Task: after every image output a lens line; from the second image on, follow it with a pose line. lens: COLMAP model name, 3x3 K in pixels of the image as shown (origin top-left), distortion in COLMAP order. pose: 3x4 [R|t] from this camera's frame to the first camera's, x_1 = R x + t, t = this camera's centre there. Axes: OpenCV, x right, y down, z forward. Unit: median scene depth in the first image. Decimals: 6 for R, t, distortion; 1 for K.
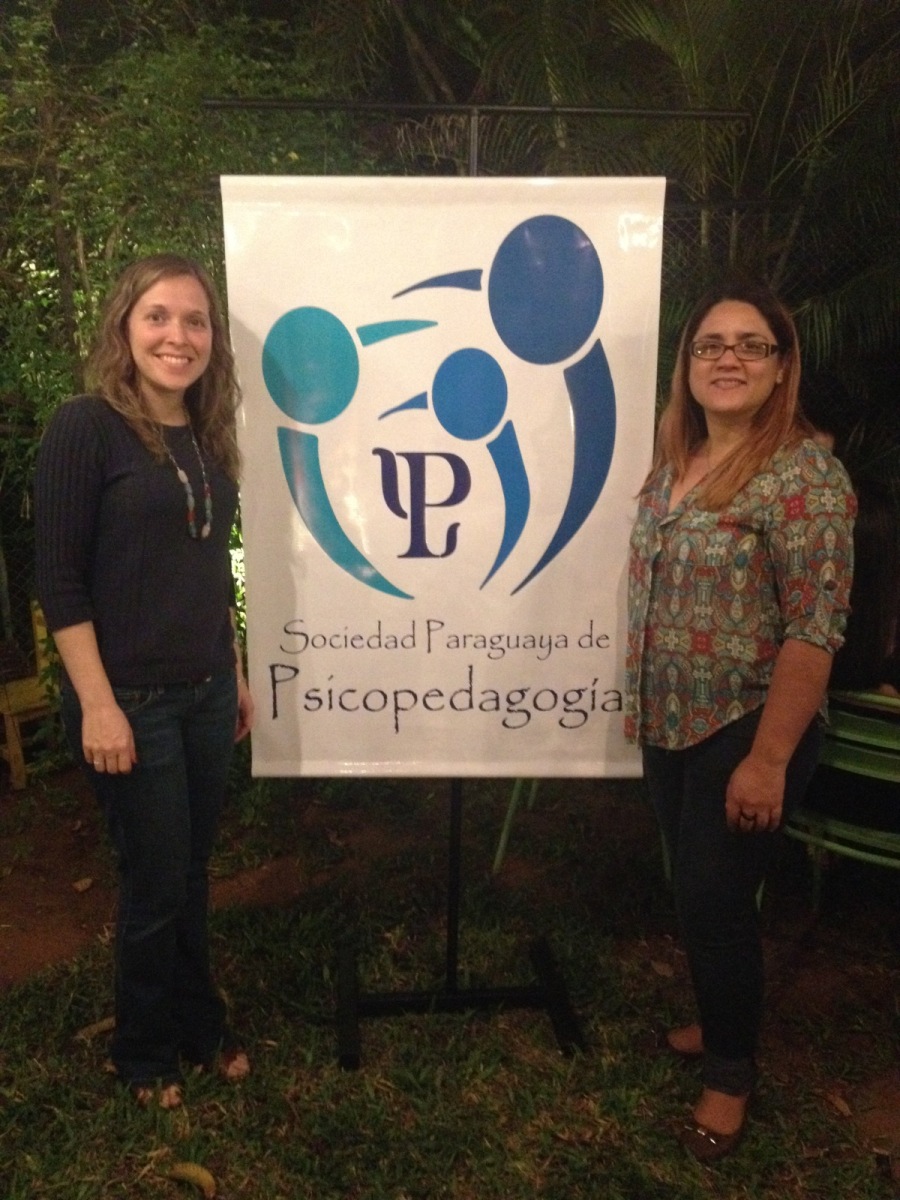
lens RADIAL K [[1205.7, 0, 413.5], [0, 1205.7, 601.2], [0, 0, 1]] dist [0.105272, -0.536347]
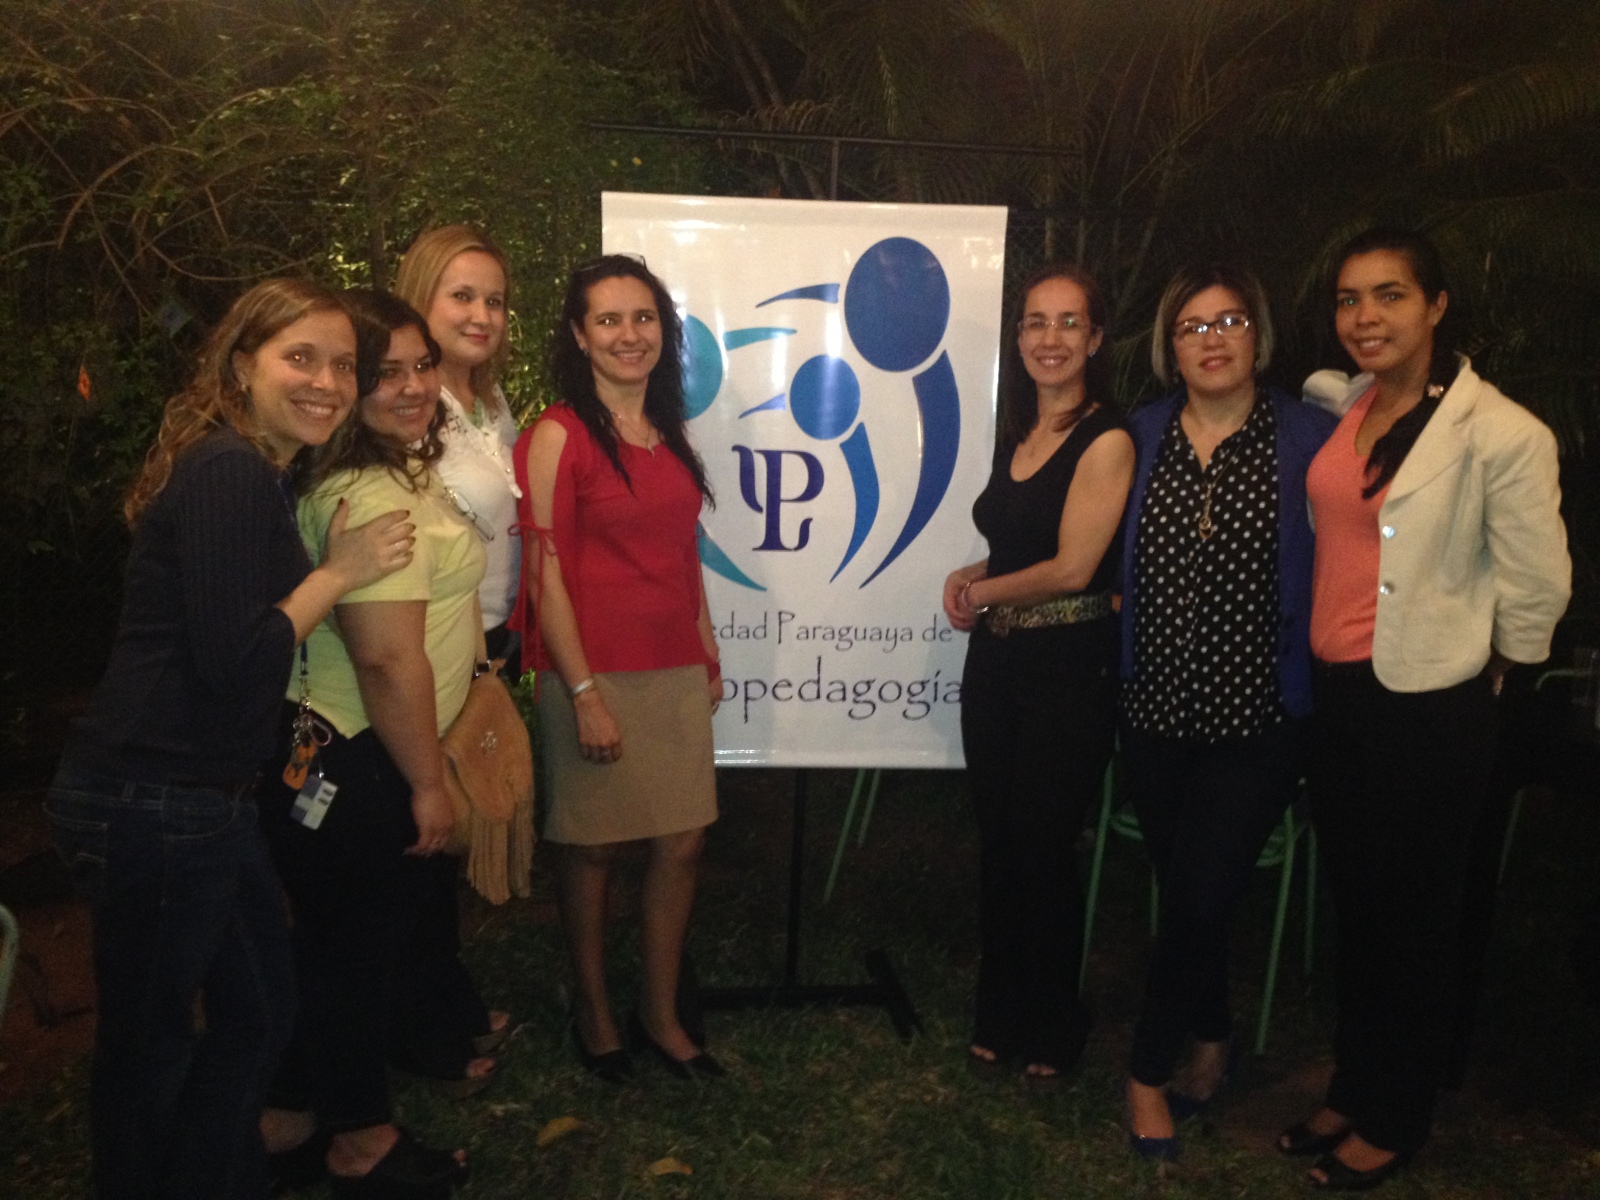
lens RADIAL K [[1635.9, 0, 800.0], [0, 1635.9, 600.0], [0, 0, 1]] dist [-0.011693, -0.688345]
pose [[0.996662, 0.019430, 0.079292, -0.081635], [-0.014379, 0.997860, -0.063786, 0.094580], [-0.080361, 0.062433, 0.994809, -0.400657]]
